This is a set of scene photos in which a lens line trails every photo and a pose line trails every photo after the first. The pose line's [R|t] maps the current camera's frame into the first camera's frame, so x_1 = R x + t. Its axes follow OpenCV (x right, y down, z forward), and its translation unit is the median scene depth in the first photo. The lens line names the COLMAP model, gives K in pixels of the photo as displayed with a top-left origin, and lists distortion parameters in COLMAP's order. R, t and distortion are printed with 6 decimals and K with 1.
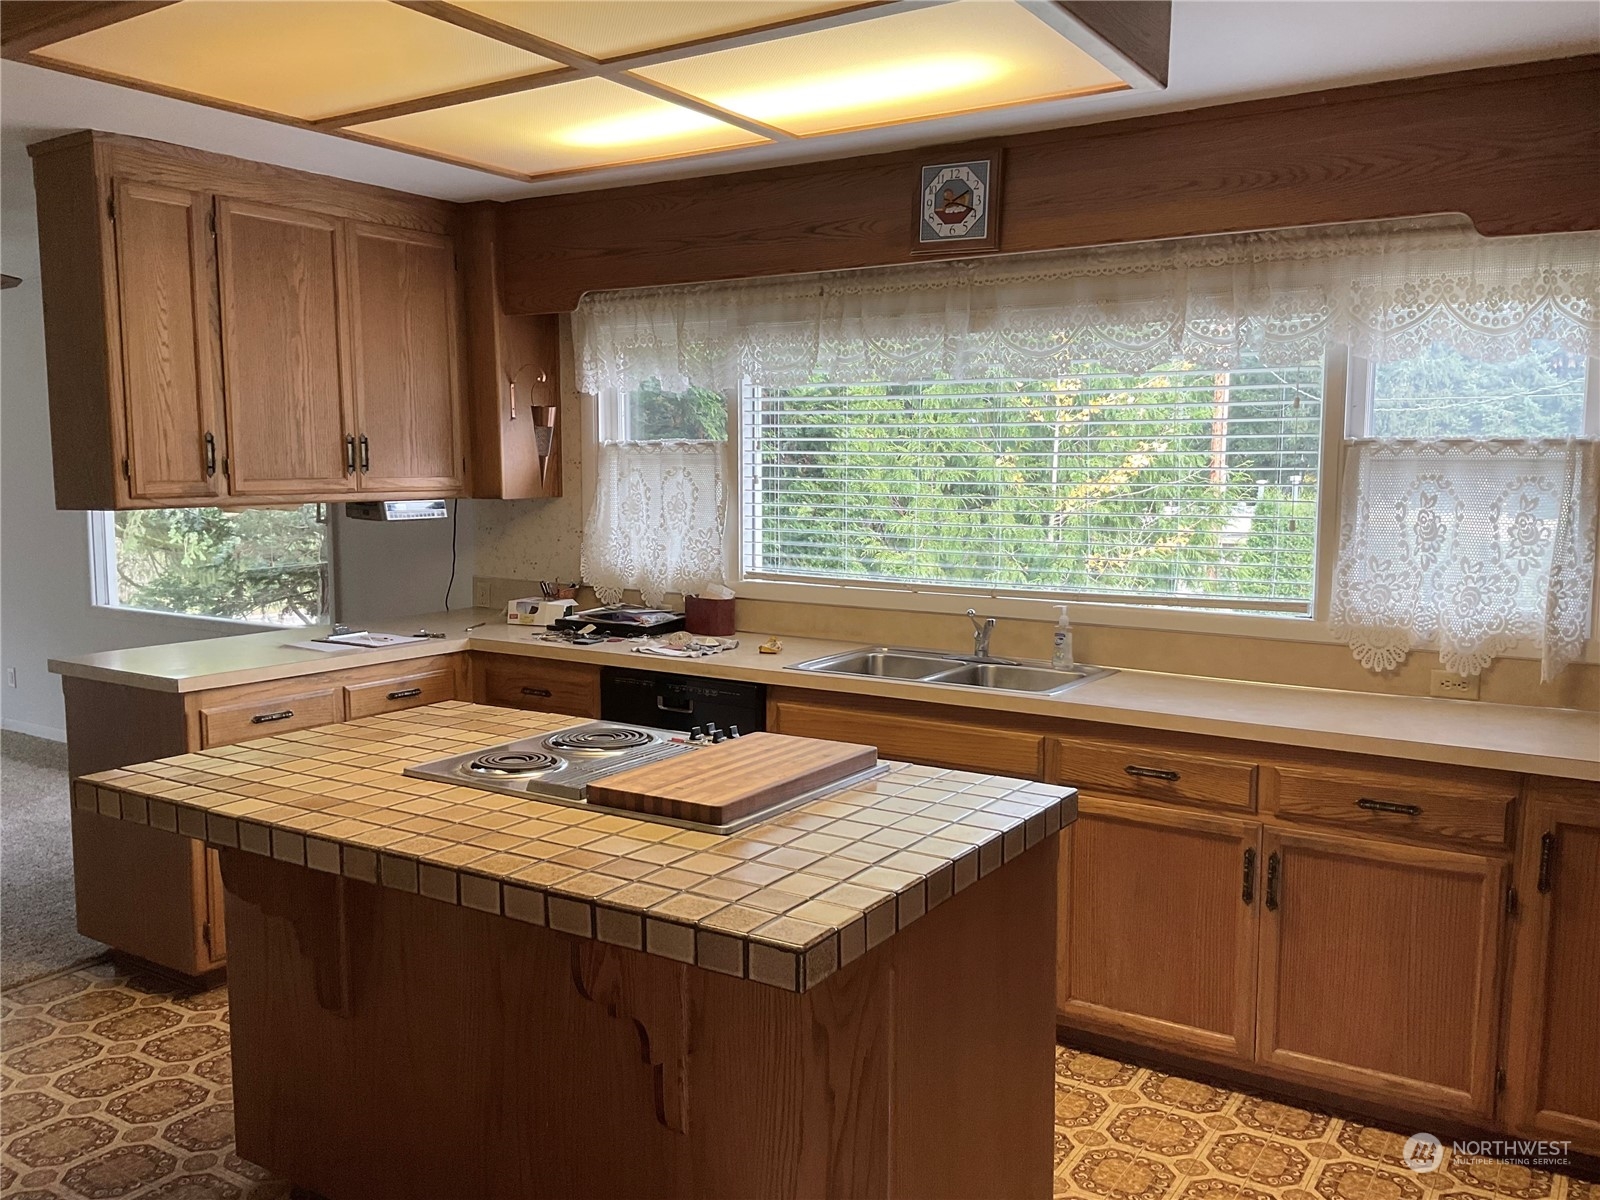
lens RADIAL K [[1320.9, 0, 800.0], [0, 1320.9, 600.0], [0, 0, 1]] dist [0.097124, -0.191987]
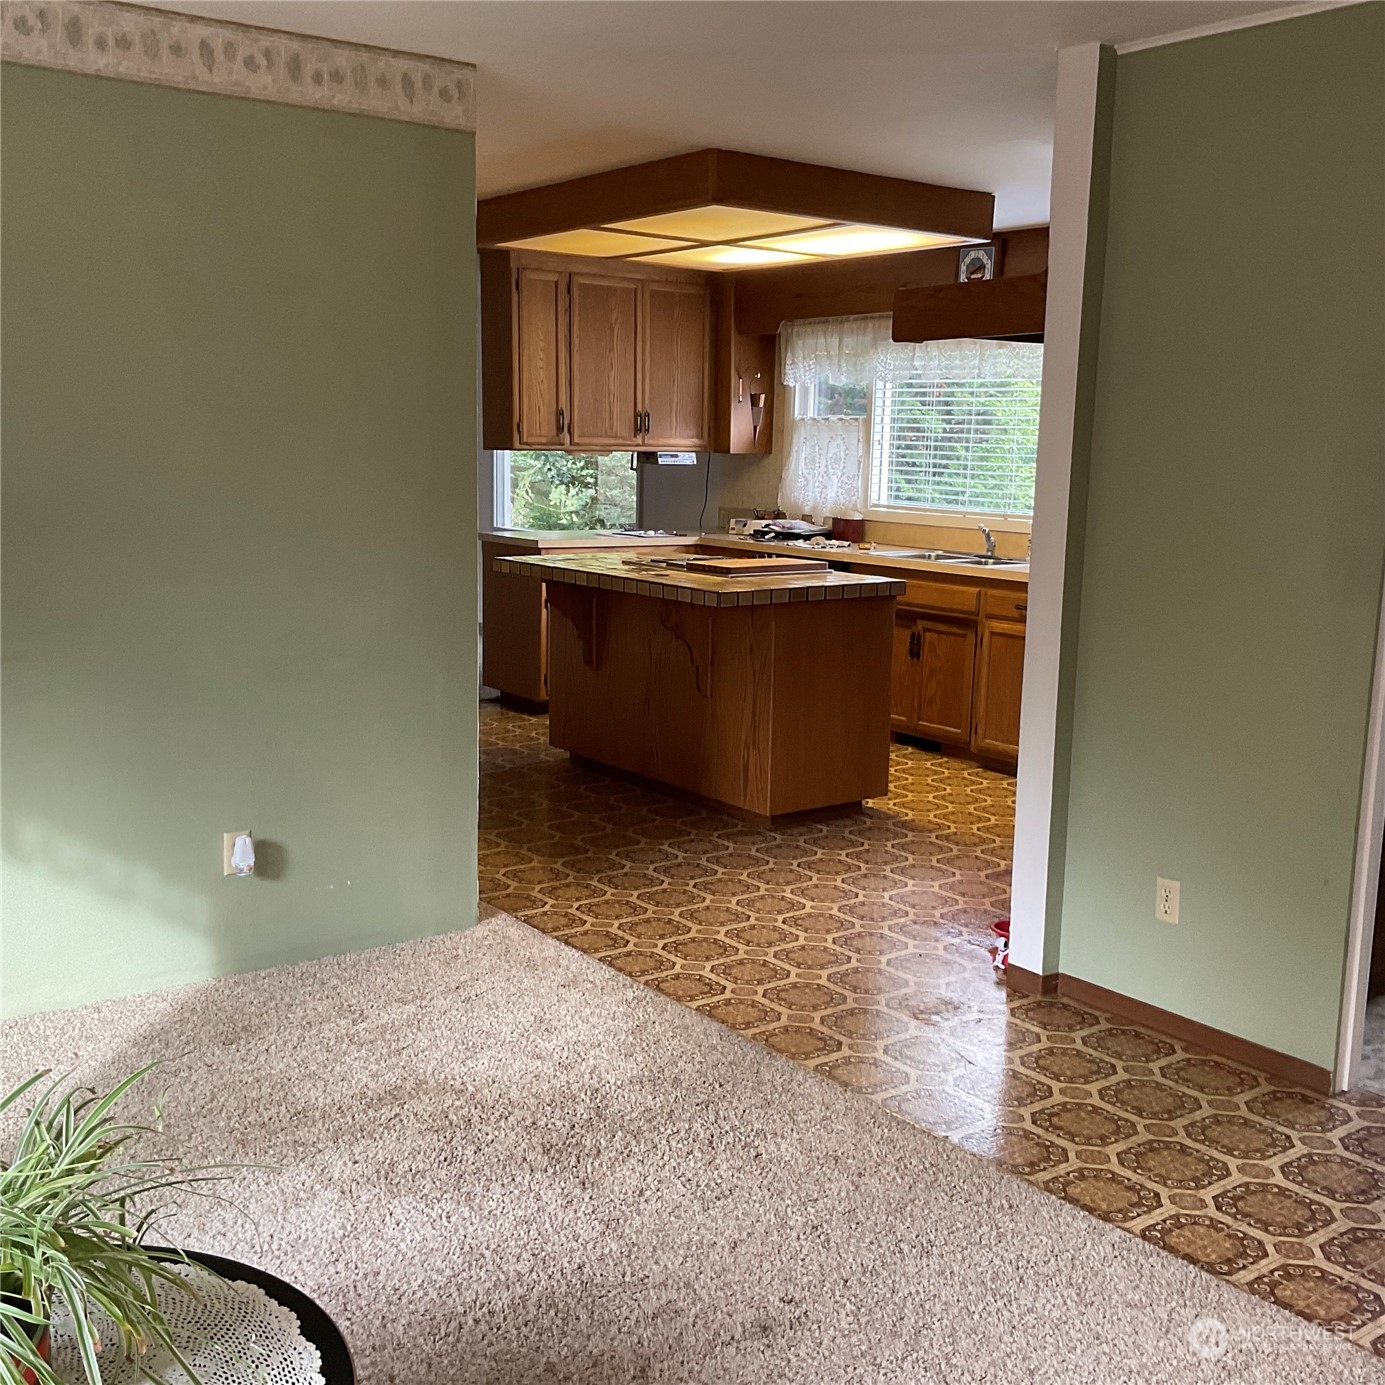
lens RADIAL K [[1532.7, 0, 692.5], [0, 1532.7, 692.5], [0, 0, 1]] dist [0.080887, -0.008121]
pose [[0.937371, 0.074910, -0.340183, 0.397814], [-0.056237, 0.996336, 0.064439, 0.097552], [0.343764, -0.041273, 0.938149, -0.781774]]
